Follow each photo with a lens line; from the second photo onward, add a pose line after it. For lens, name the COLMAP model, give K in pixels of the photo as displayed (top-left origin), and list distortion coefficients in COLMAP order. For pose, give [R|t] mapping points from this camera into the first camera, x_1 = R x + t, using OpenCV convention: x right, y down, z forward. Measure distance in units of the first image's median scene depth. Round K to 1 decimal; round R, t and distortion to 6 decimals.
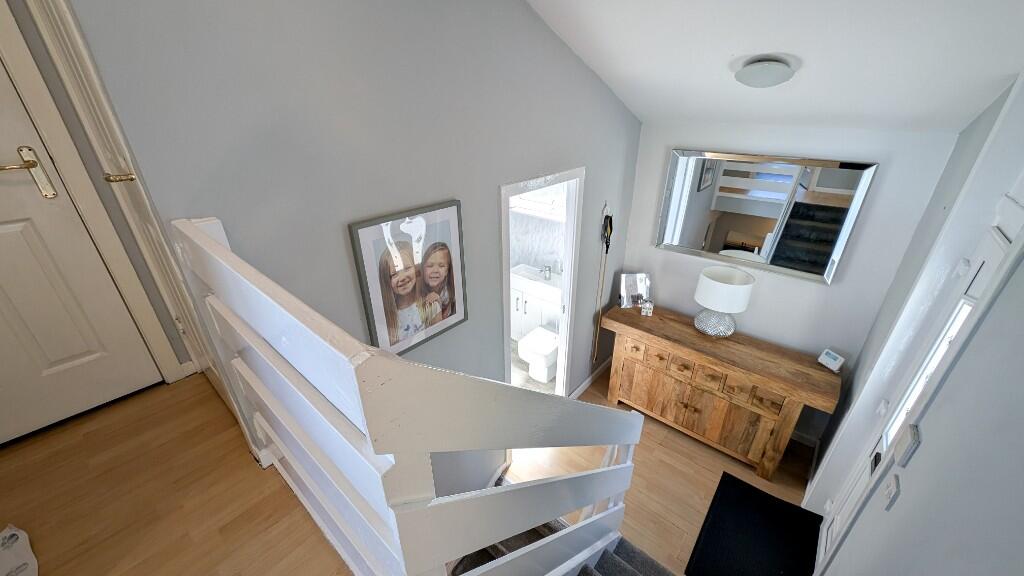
lens RADIAL K [[384.3, 0, 512.0], [0, 384.3, 288.3], [0, 0, 1]] dist [-0.002132, -0.000272]
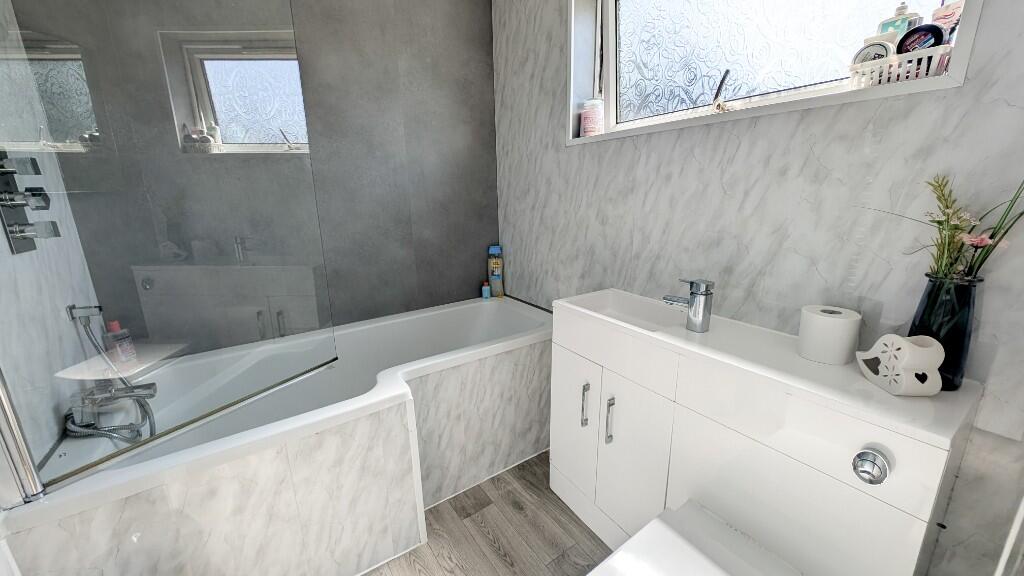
lens RADIAL K [[384.3, 0, 510.9], [0, 384.3, 284.8], [0, 0, 1]] dist [-0.002132, -0.000272]
pose [[0.958828, 0.062369, -0.277053, 0.037874], [-0.117786, 0.975054, -0.188138, 0.011530], [0.258408, 0.213025, 0.942256, 0.677172]]
